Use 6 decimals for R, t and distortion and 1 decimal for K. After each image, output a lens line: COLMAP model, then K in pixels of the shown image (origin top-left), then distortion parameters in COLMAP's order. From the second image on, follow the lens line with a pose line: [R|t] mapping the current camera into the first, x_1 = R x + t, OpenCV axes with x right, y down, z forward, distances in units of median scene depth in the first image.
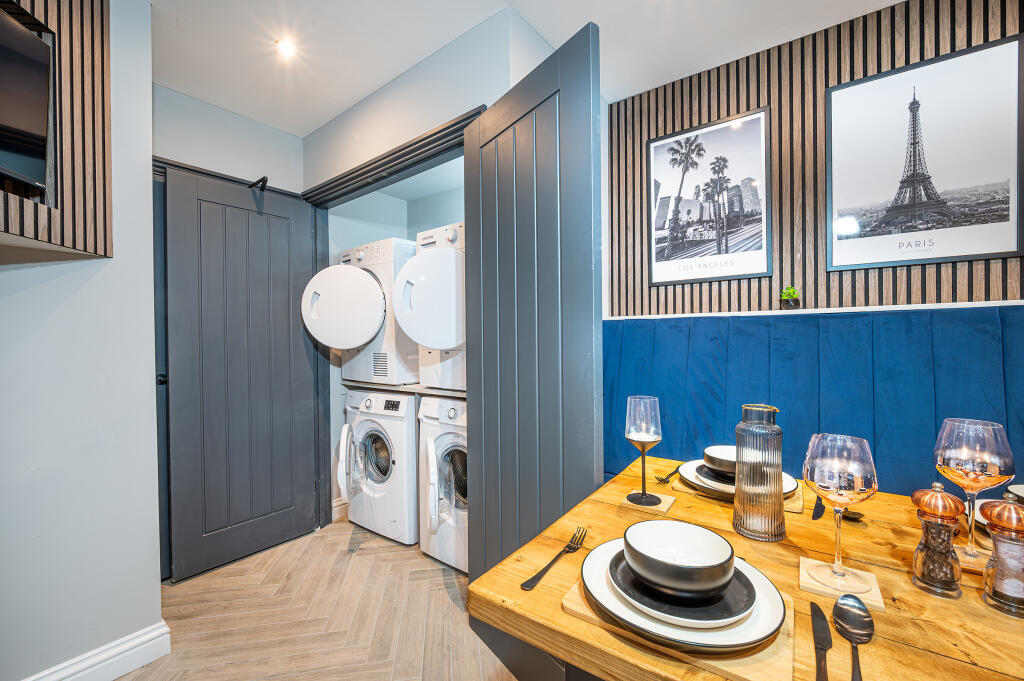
lens RADIAL K [[413.5, 0, 511.6], [0, 413.5, 341.3], [0, 0, 1]] dist [-0.010977, 0.001211]
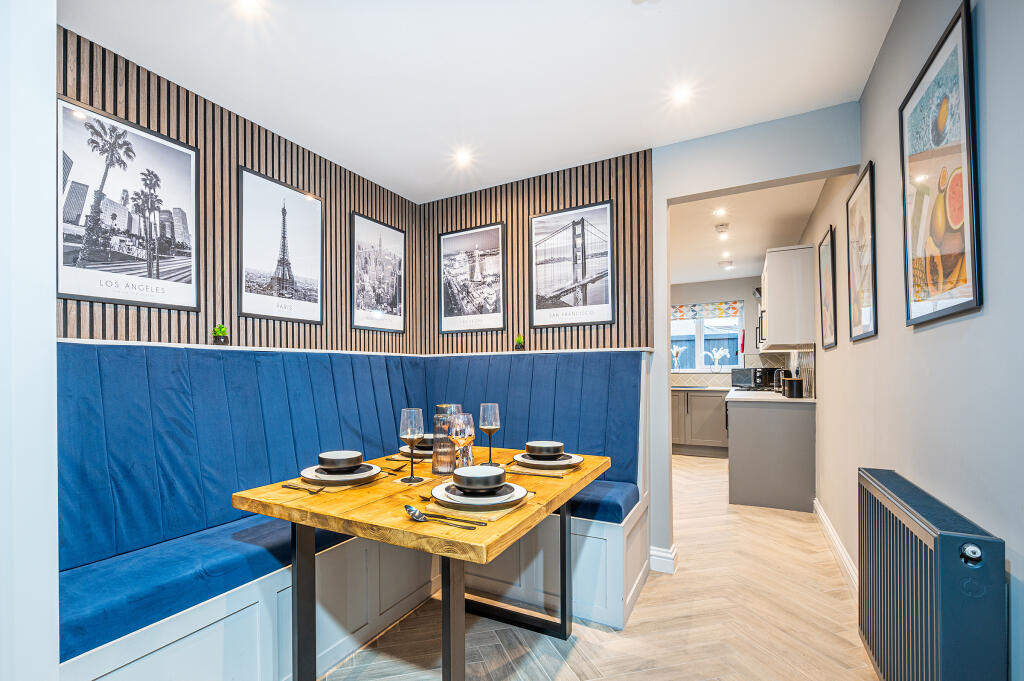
lens RADIAL K [[413.5, 0, 502.8], [0, 413.5, 363.7], [0, 0, 1]] dist [-0.010977, 0.001211]
pose [[-0.092945, 0.025517, 0.995344, -0.458328], [0.008474, 0.999656, -0.024837, 0.005911], [-0.995635, 0.006126, -0.093129, 0.316852]]
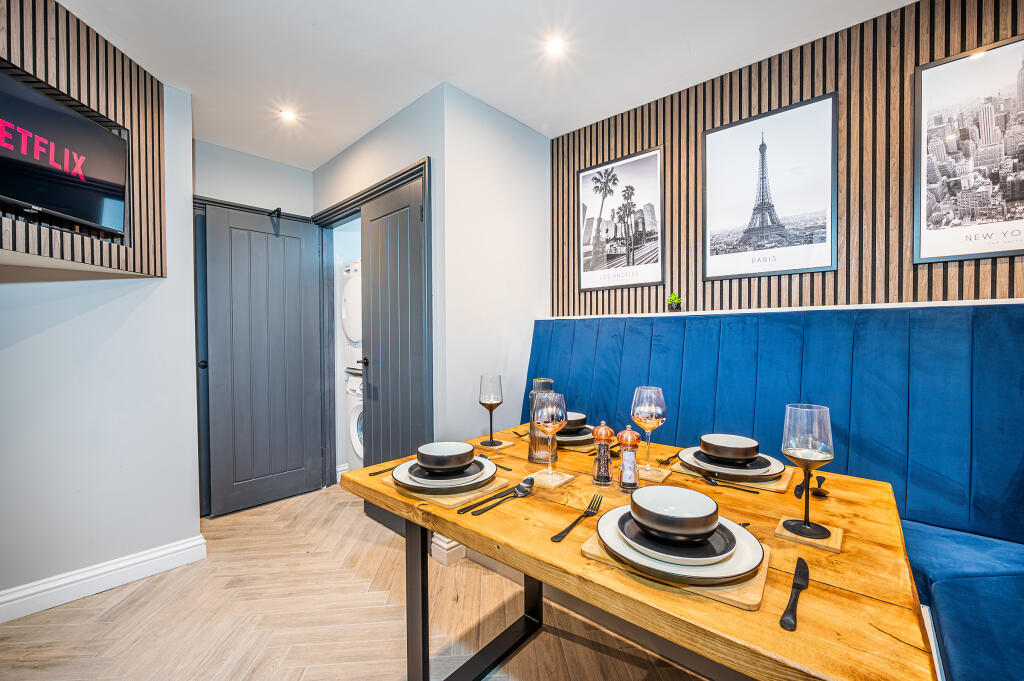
lens RADIAL K [[413.5, 0, 512.1], [0, 413.5, 341.7], [0, 0, 1]] dist [-0.010977, 0.001211]
pose [[0.996013, 0.006310, -0.088981, 0.273102], [-0.005416, 0.999932, 0.010281, 0.001267], [0.089039, -0.009758, 0.995980, -0.247301]]
